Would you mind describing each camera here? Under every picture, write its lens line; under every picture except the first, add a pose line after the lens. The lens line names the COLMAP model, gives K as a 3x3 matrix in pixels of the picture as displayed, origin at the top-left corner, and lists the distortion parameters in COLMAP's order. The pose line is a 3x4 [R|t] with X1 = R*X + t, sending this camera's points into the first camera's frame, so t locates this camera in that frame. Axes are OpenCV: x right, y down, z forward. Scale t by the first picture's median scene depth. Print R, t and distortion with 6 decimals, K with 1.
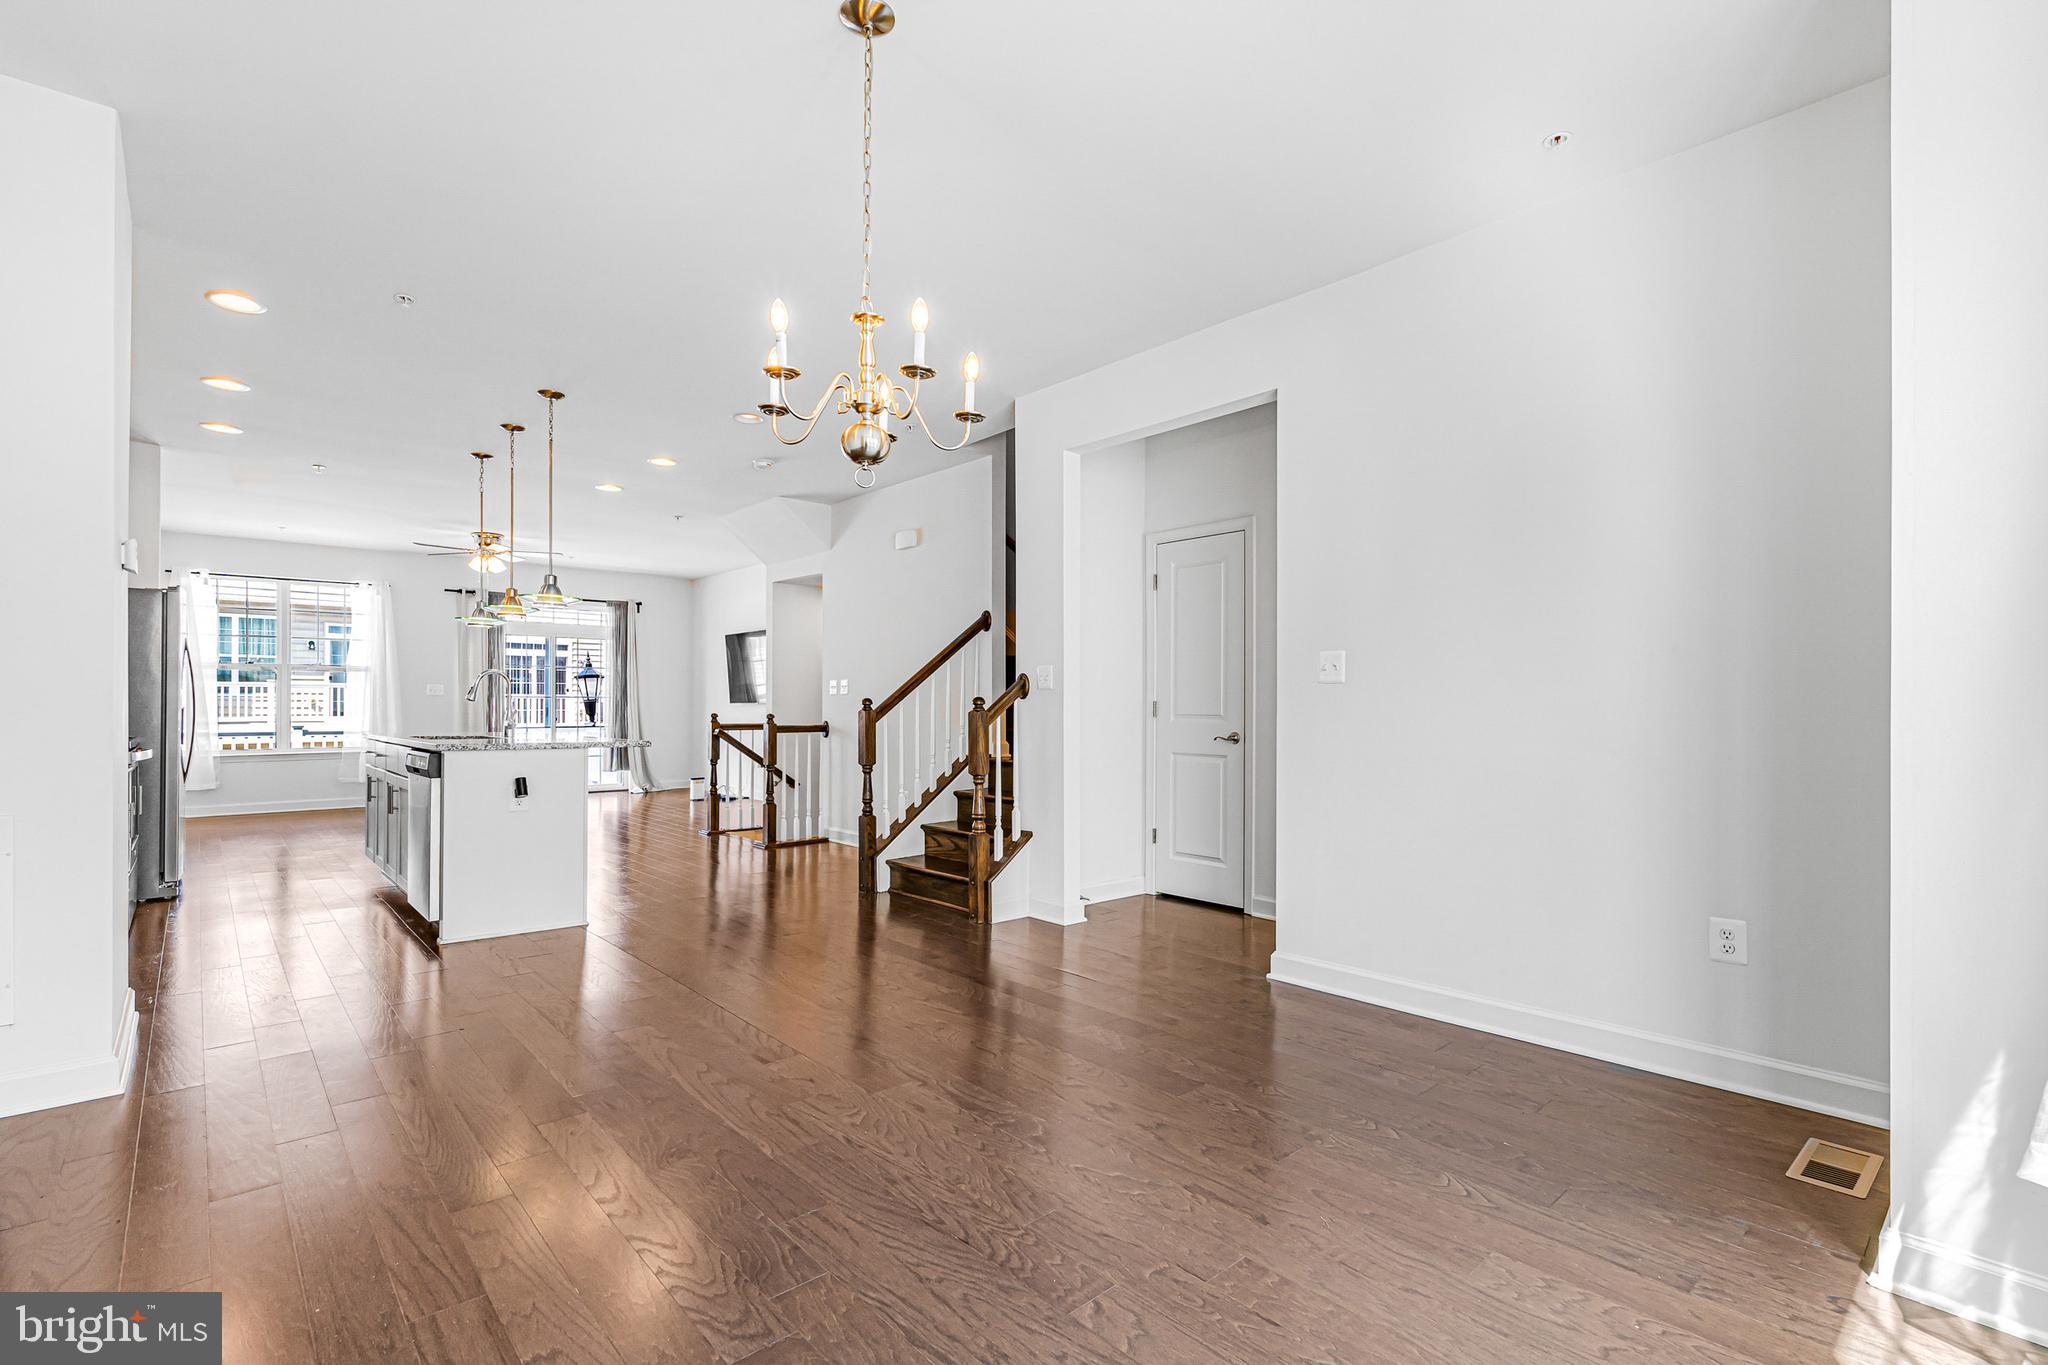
lens RADIAL K [[931.2, 0, 1022.0], [0, 931.2, 700.9], [0, 0, 1]] dist [-0.002597, -0.000068]
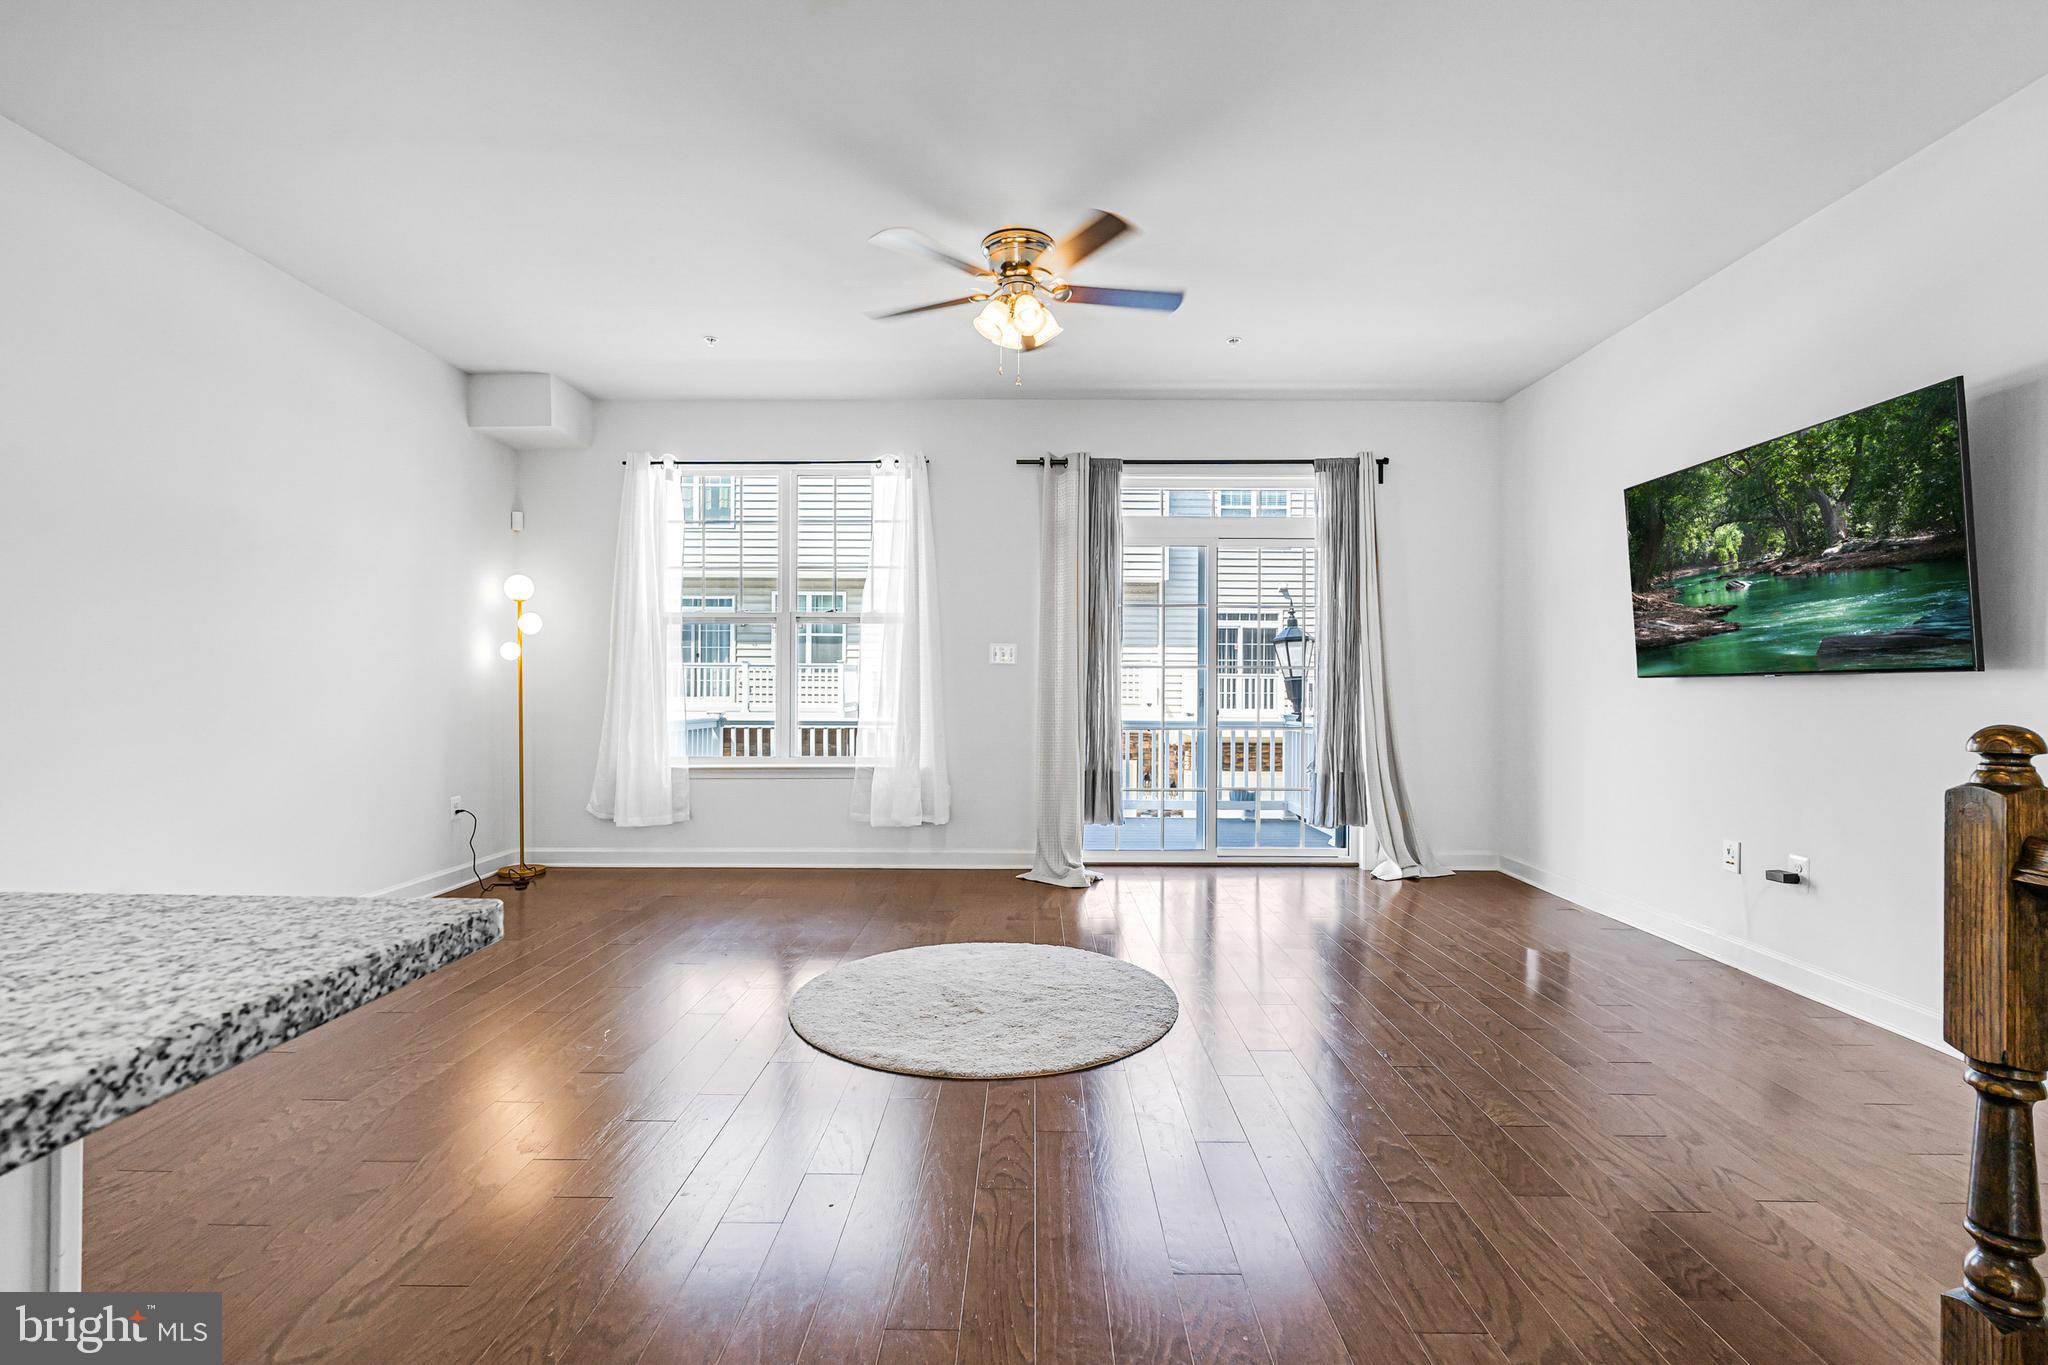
lens RADIAL K [[931.2, 0, 1023.3], [0, 931.2, 685.5], [0, 0, 1]] dist [-0.002597, -0.000068]
pose [[0.742227, 0.001832, -0.670146, -0.238753], [-0.000883, 0.999998, 0.001755, 0.004492], [0.670147, -0.000711, 0.742228, 0.549417]]
